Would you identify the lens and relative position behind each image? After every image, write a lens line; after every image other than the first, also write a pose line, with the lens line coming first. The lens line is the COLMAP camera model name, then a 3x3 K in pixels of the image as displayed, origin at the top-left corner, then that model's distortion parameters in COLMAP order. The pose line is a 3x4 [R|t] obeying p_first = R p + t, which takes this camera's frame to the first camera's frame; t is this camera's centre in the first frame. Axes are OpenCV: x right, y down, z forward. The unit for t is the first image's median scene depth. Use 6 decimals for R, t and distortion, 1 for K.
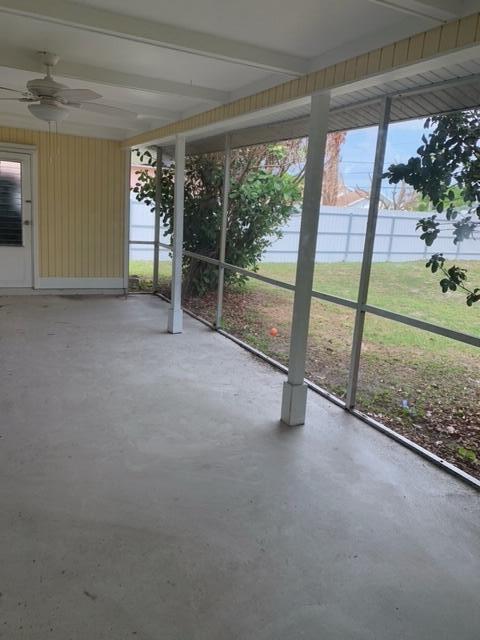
lens RADIAL K [[499.4, 0, 240.4], [0, 499.4, 320.6], [0, 0, 1]] dist [-0.005760, -0.027529]
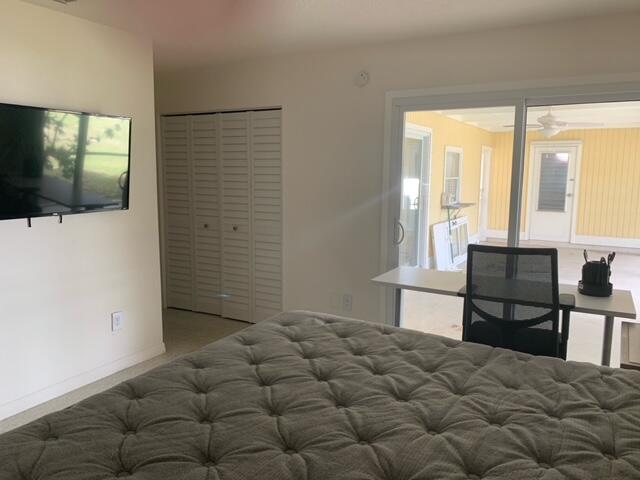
lens RADIAL K [[499.4, 0, 319.7], [0, 499.4, 240.3], [0, 0, 1]] dist [-0.005760, -0.027529]
pose [[0.556705, 0.047741, -0.829337, 0.340241], [-0.147777, 0.988115, -0.042316, 0.089663], [0.817461, 0.146114, 0.557143, -0.323442]]
